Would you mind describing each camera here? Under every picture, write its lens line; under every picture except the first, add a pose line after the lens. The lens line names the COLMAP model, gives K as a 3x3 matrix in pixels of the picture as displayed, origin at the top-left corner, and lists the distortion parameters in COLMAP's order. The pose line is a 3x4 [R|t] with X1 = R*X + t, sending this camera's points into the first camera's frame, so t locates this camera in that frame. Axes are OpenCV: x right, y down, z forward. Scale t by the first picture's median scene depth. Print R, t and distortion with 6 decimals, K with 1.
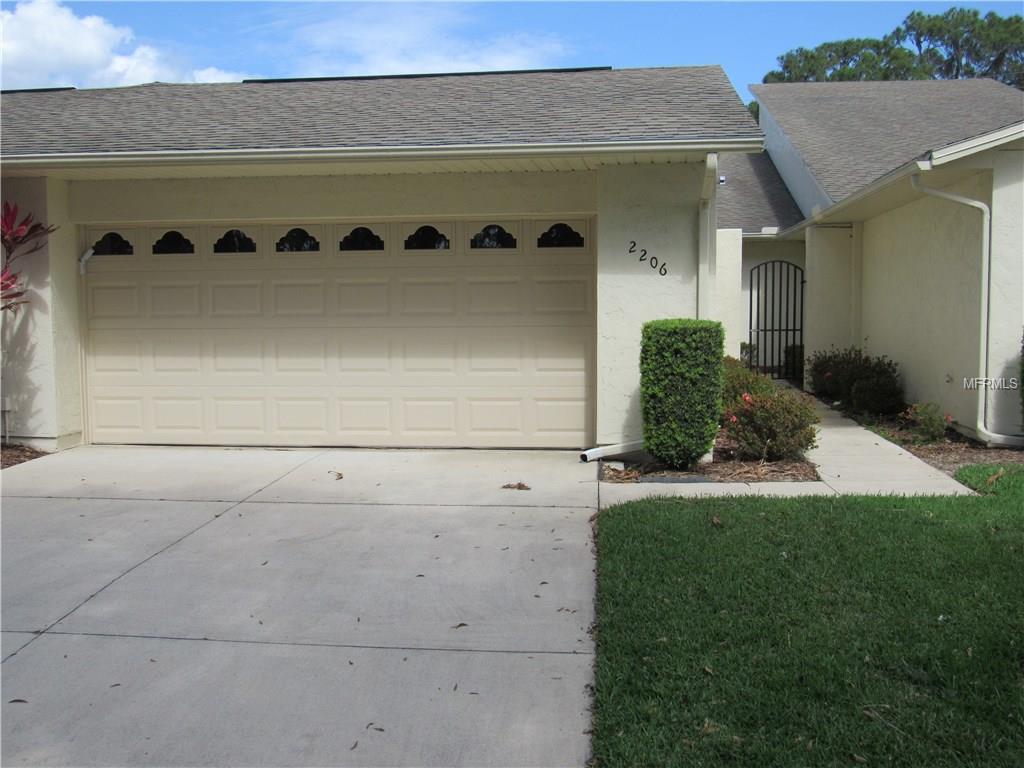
lens RADIAL K [[1066.6, 0, 518.5], [0, 1066.6, 391.2], [0, 0, 1]] dist [-0.002707, 0.000000]
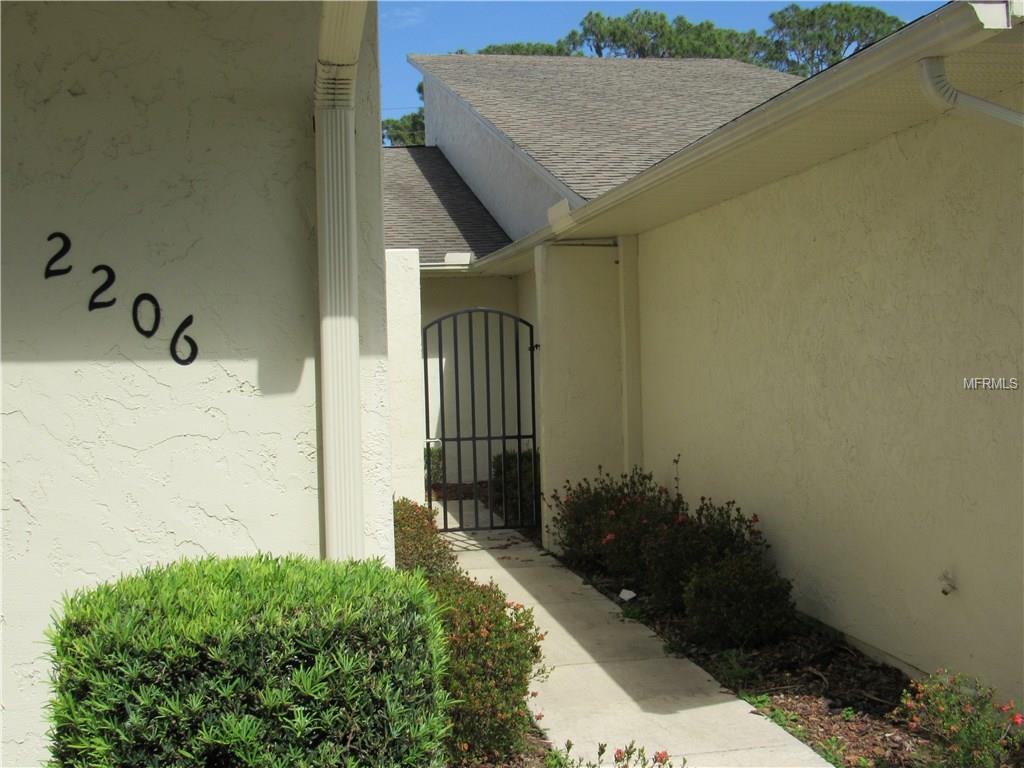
lens RADIAL K [[1225.2, 0, 516.1], [0, 1225.2, 383.9], [0, 0, 1]] dist [-0.104438, 0.000000]
pose [[0.954153, -0.028359, 0.297974, 0.072990], [0.047228, 0.997295, -0.056316, -0.048981], [-0.295571, 0.067807, 0.952911, 0.409086]]
